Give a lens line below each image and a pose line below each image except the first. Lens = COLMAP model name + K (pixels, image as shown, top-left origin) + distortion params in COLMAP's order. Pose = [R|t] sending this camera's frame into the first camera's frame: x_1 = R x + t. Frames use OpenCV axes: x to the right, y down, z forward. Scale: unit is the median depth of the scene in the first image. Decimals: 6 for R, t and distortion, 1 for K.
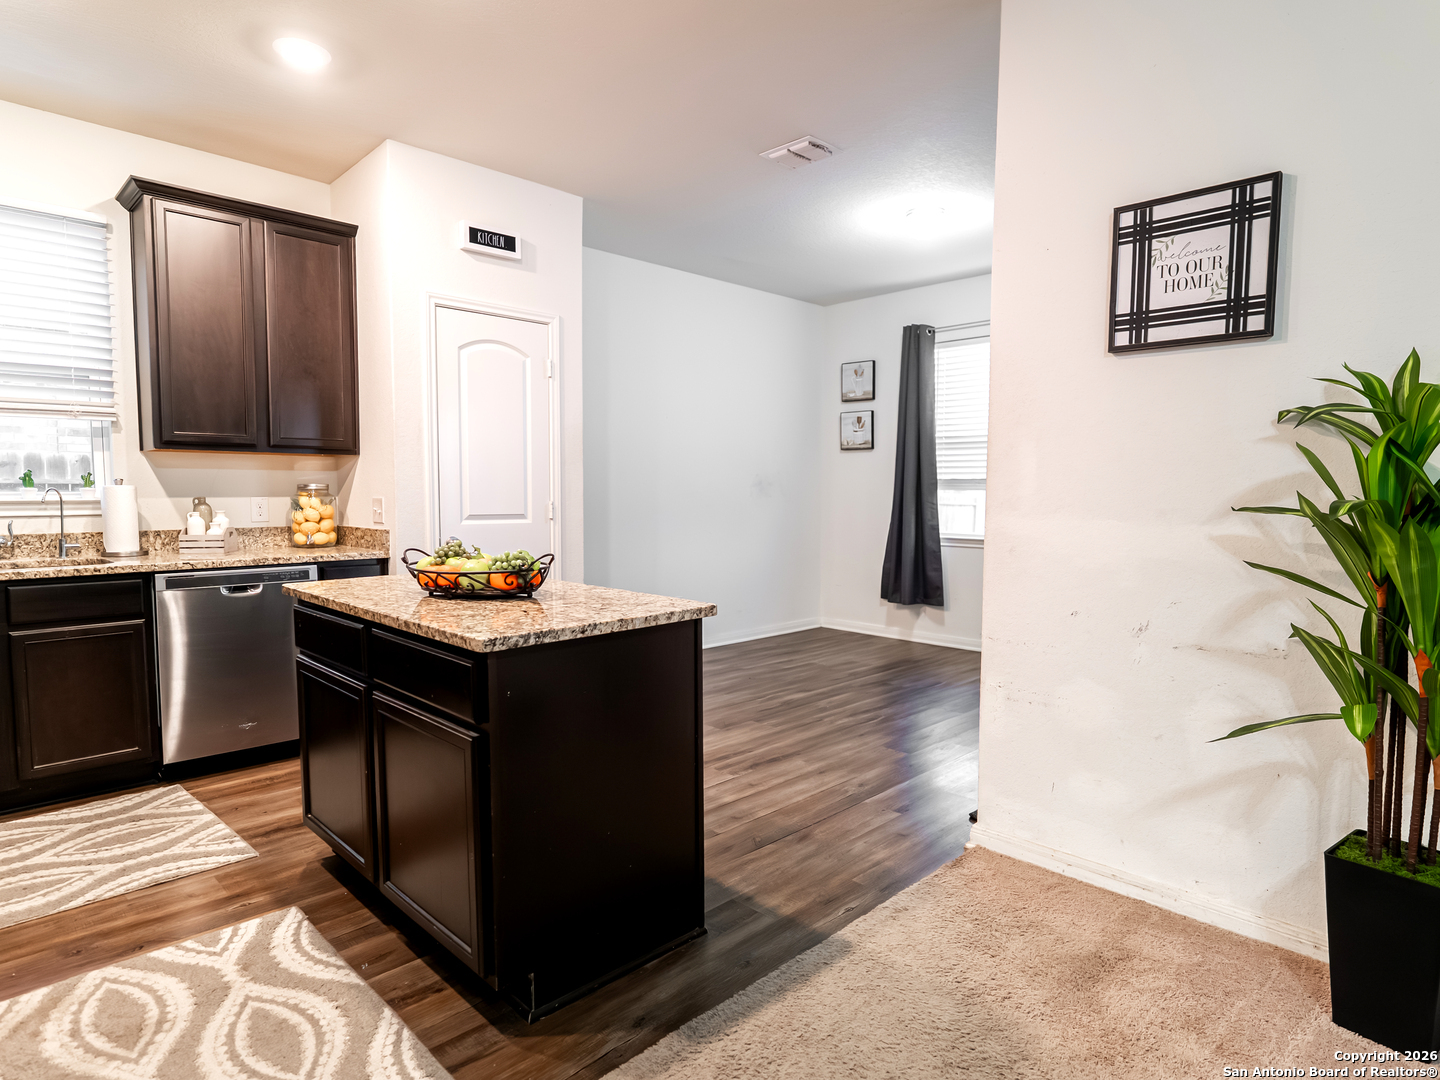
lens RADIAL K [[801.9, 0, 740.6], [0, 801.9, 559.7], [0, 0, 1]] dist [0.003513, -0.003220]
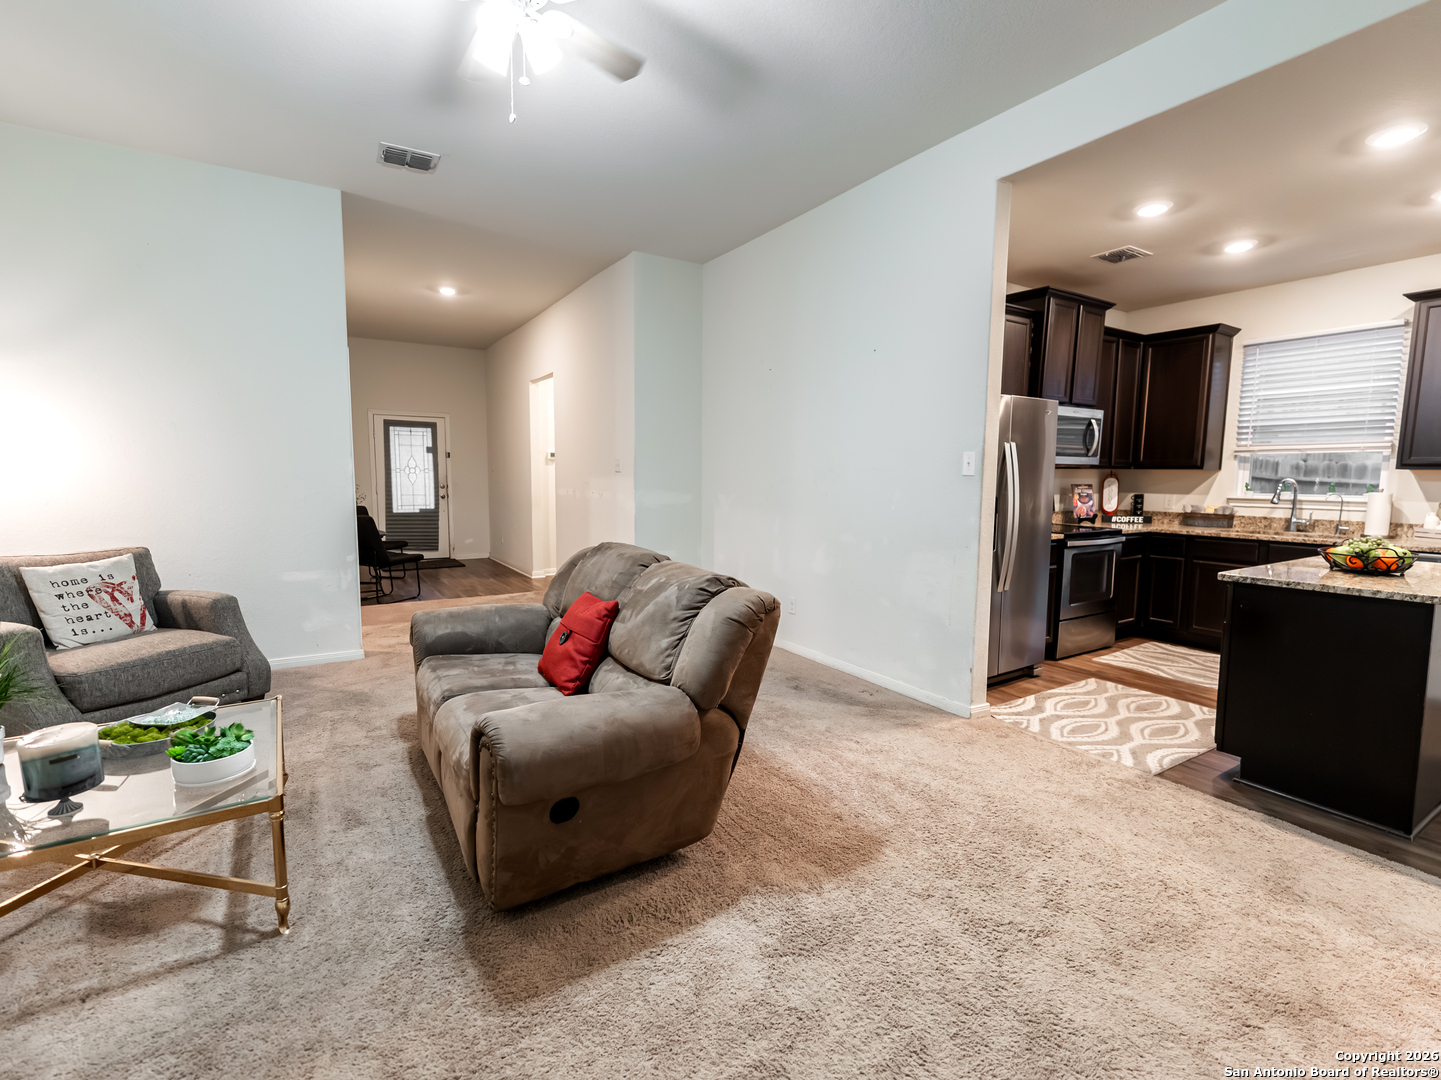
lens RADIAL K [[672.5, 0, 714.1], [0, 672.5, 541.6], [0, 0, 1]] dist [-0.002083, 0.000850]
pose [[-0.228346, 0.096029, -0.968832, 0.803791], [-0.094393, 0.988252, 0.120202, -0.033507], [0.968993, 0.118899, -0.216599, 0.038898]]
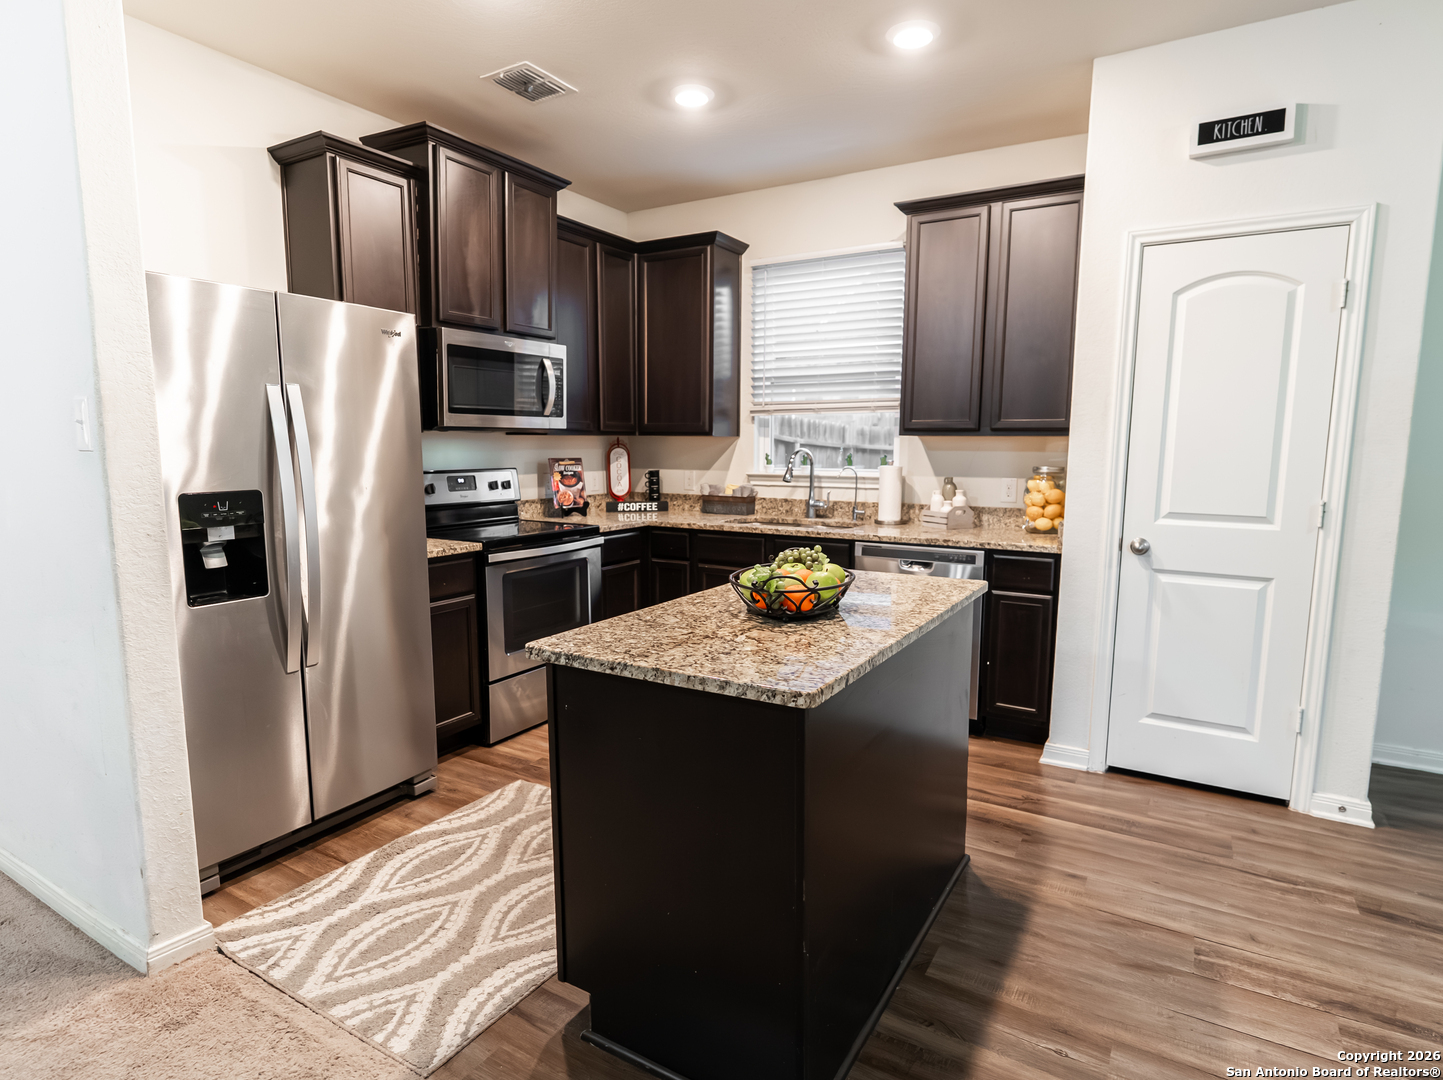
lens RADIAL K [[803.6, 0, 722.1], [0, 803.6, 540.9], [0, 0, 1]] dist [0.003513, -0.003220]
pose [[0.237977, 0.117586, -0.964127, 0.352374], [-0.088662, 0.991130, 0.098995, -0.077883], [0.967216, 0.061922, 0.246292, 0.465796]]
